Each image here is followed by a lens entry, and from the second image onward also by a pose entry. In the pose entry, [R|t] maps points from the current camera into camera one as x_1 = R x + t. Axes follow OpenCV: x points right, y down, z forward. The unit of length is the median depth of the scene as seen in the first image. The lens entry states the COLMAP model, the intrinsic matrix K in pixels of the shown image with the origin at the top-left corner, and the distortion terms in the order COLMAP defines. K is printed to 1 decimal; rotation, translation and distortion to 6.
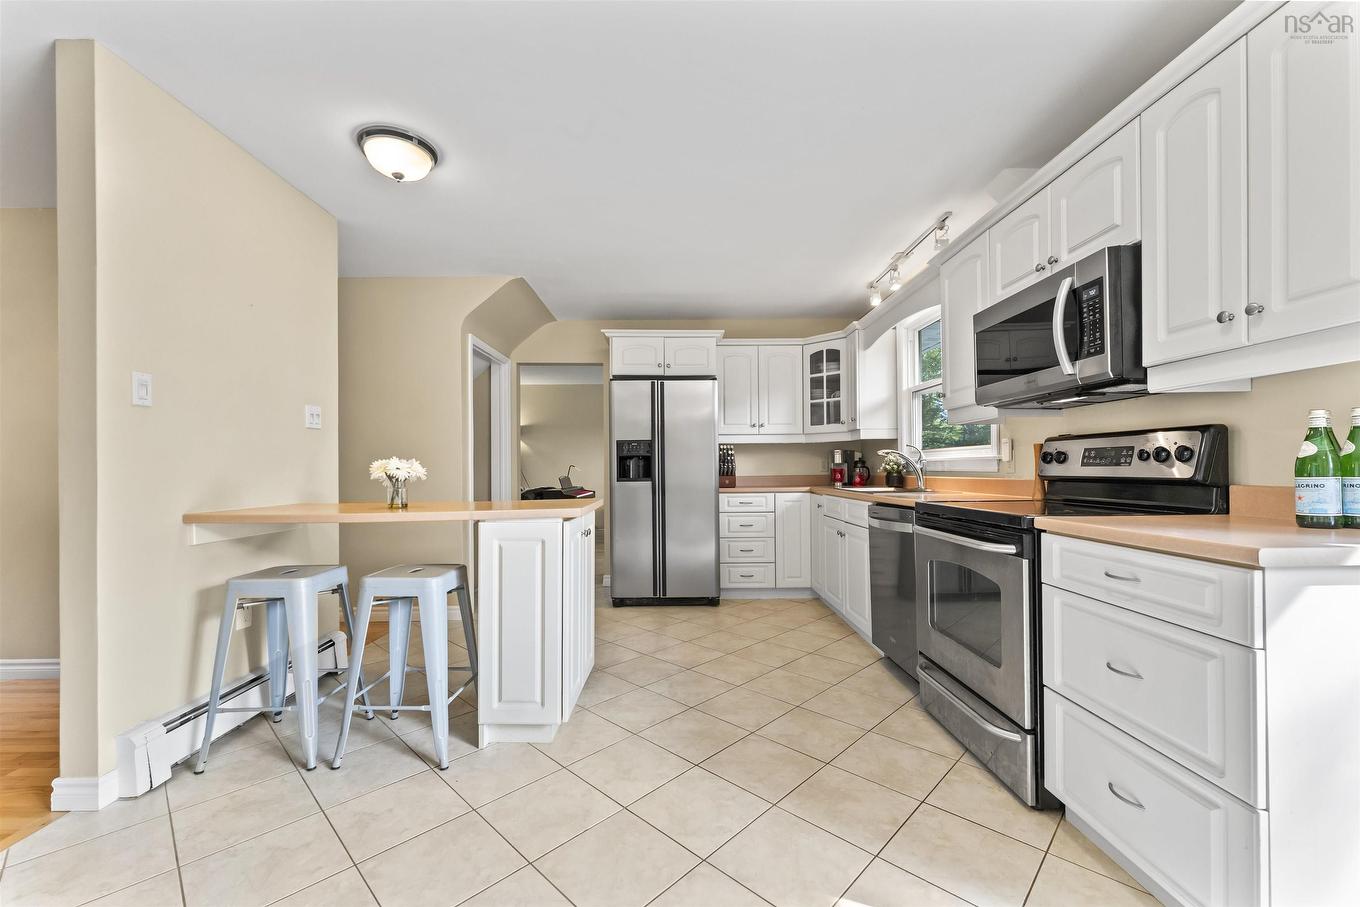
lens RADIAL K [[554.4, 0, 677.6], [0, 554.4, 467.3], [0, 0, 1]] dist [-0.000149, 0.000009]
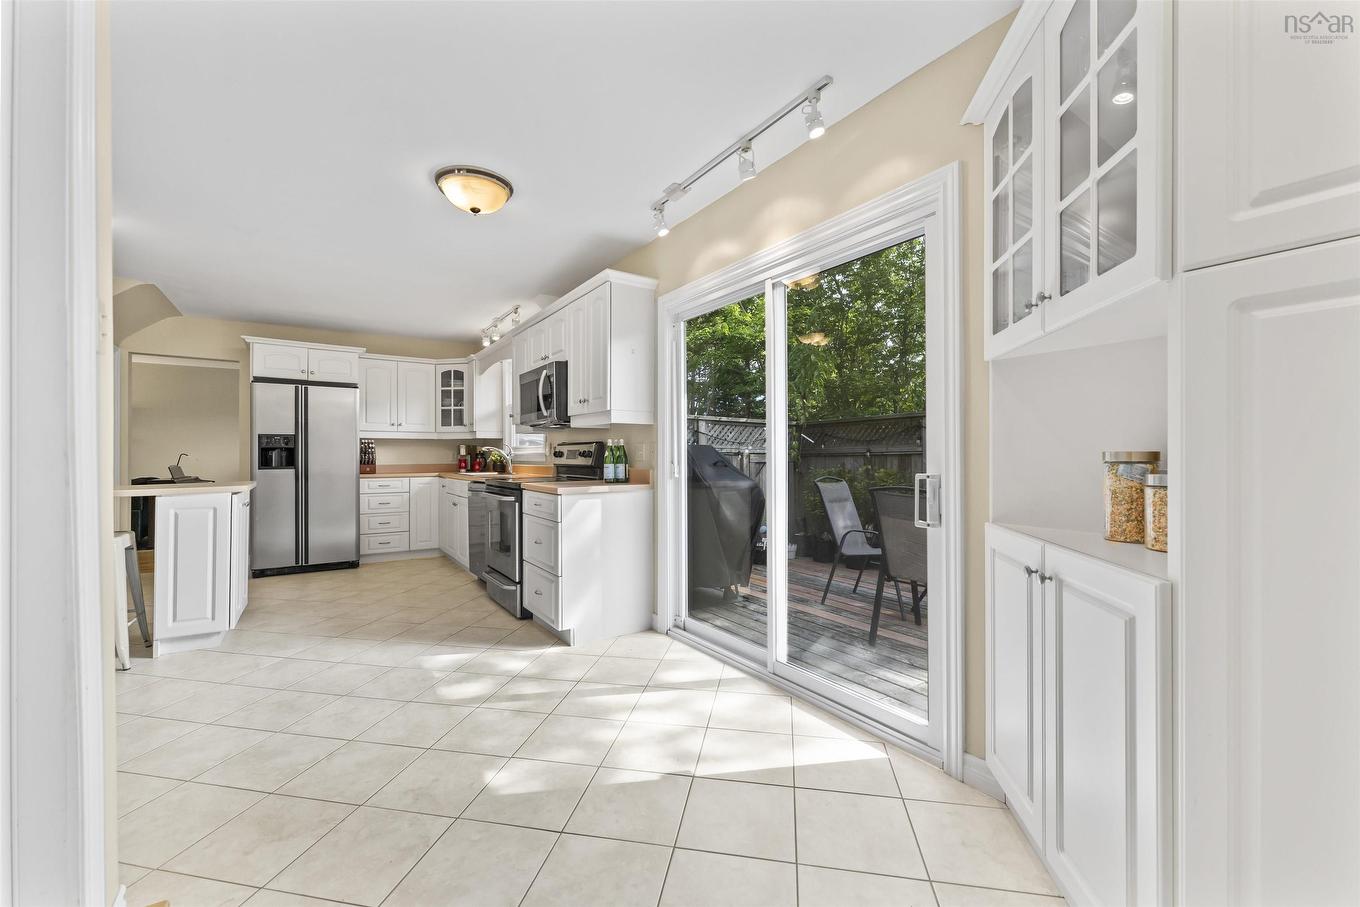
lens RADIAL K [[555.0, 0, 680.0], [0, 555.0, 453.5], [0, 0, 1]] dist [0.002345, -0.000019]
pose [[0.835230, 0.009795, 0.549813, -0.011763], [-0.006732, 0.999949, -0.007588, -0.004855], [-0.549859, 0.002636, 0.835253, -0.461620]]
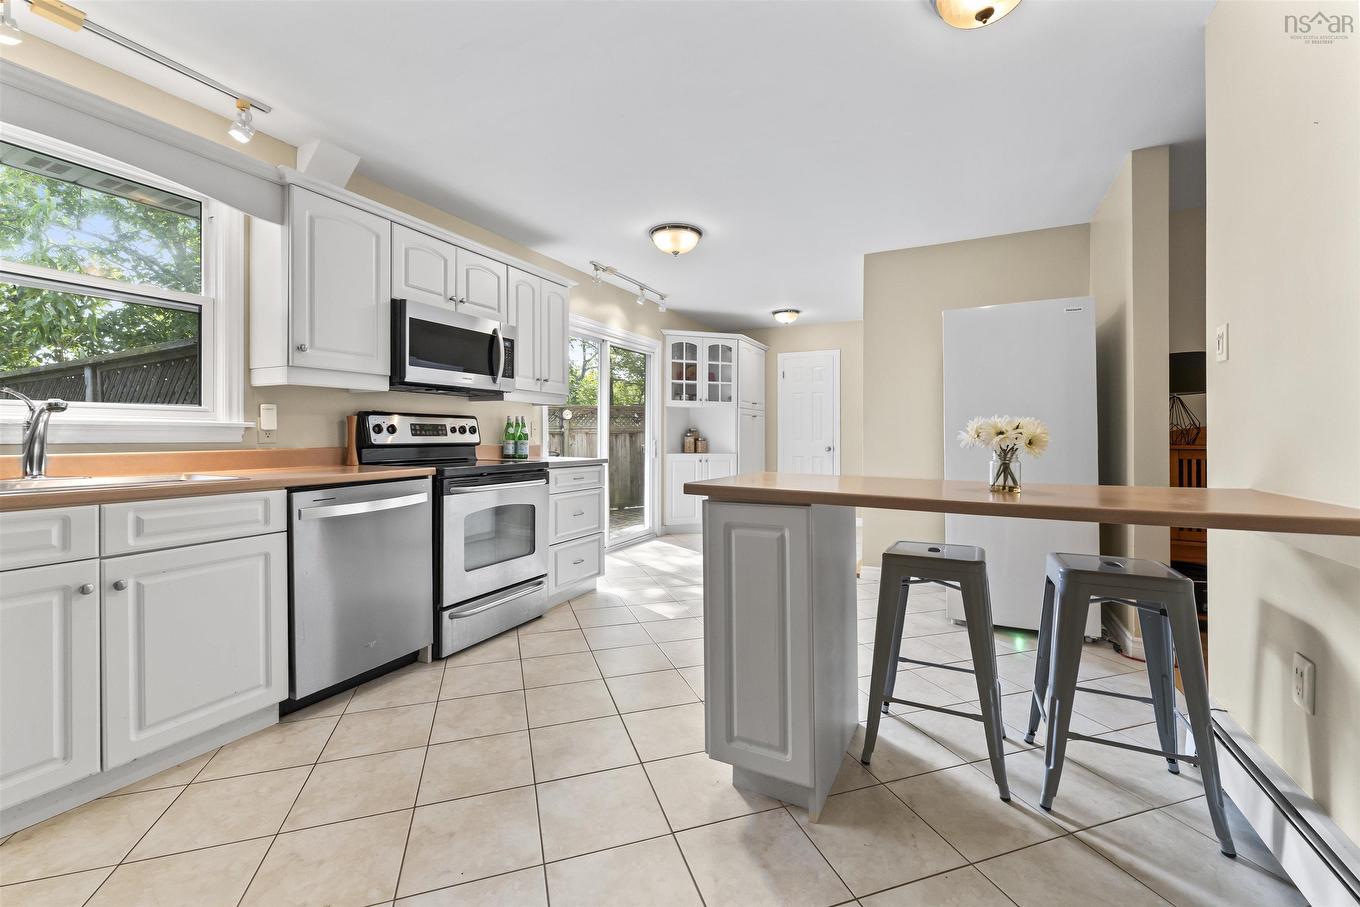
lens RADIAL K [[552.6, 0, 678.1], [0, 552.6, 436.6], [0, 0, 1]] dist [-0.000965, 0.000066]
pose [[-0.889086, 0.005258, 0.457711, -0.263350], [0.004116, 0.999985, -0.003494, 0.003769], [-0.457722, -0.001222, -0.889094, 1.008420]]
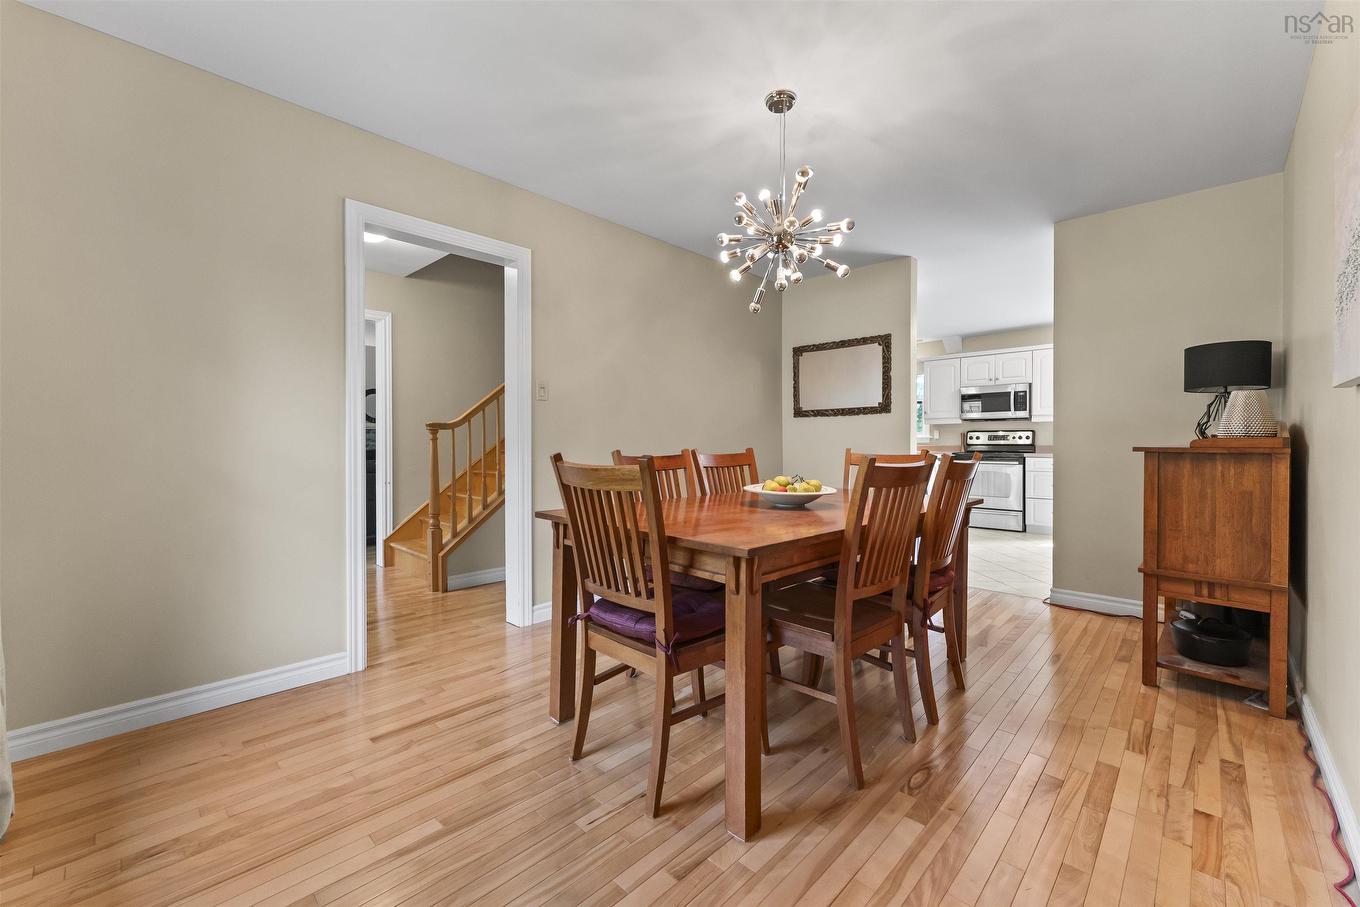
lens RADIAL K [[550.2, 0, 675.7], [0, 550.2, 450.3], [0, 0, 1]] dist [-0.007476, 0.000145]
pose [[0.708461, -0.003885, 0.705739, -1.459376], [-0.002835, 0.999961, 0.008351, 0.017235], [-0.705744, -0.007917, 0.708423, 0.013218]]
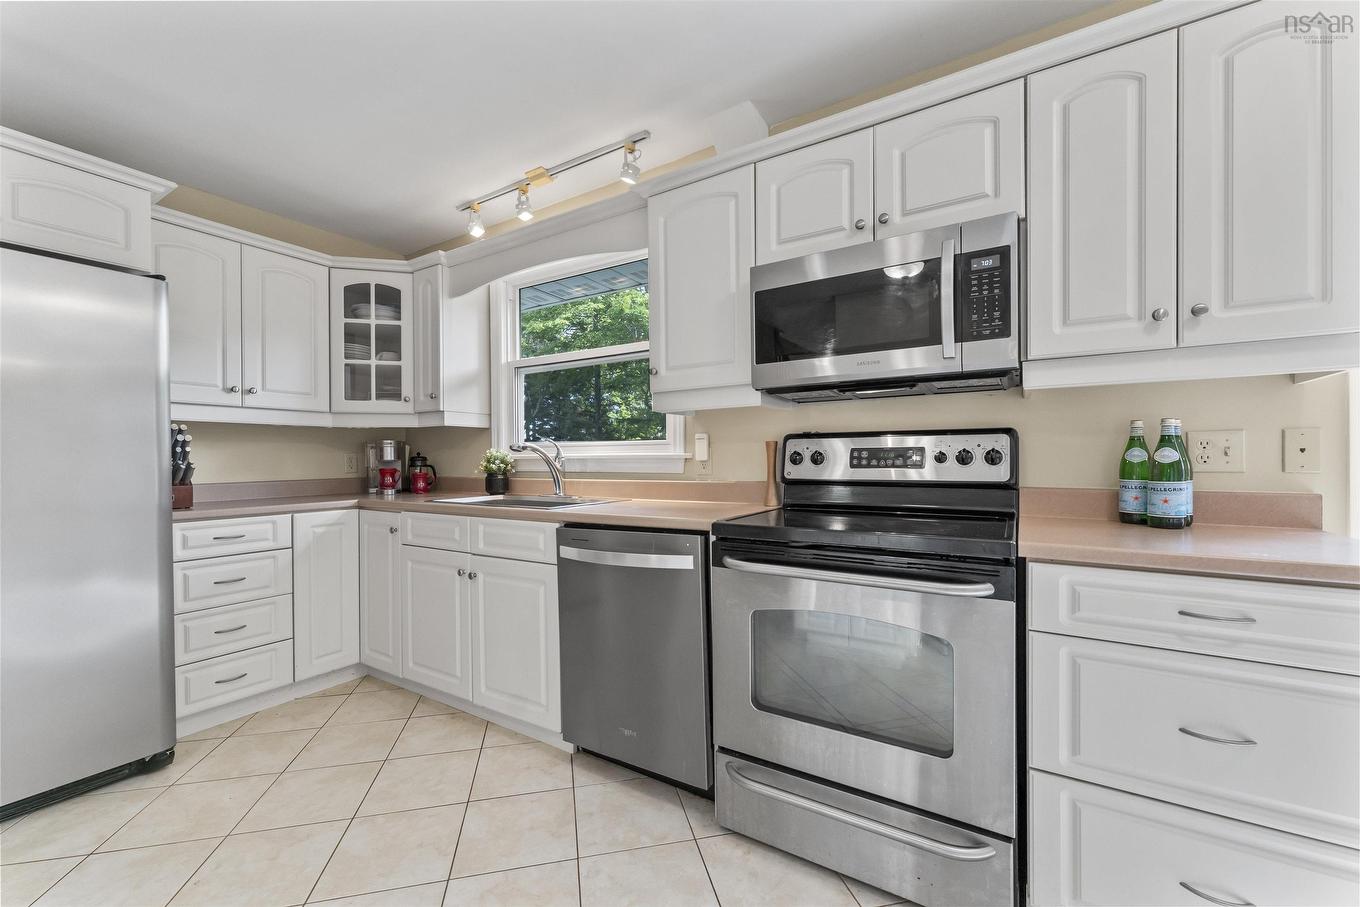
lens RADIAL K [[549.0, 0, 677.6], [0, 549.0, 460.8], [0, 0, 1]] dist [0.000192, 0.000071]
pose [[0.543579, 0.001347, 0.839357, -0.083951], [0.000050, 0.999999, -0.001637, -0.006380], [-0.839358, 0.000932, 0.543578, 0.394231]]
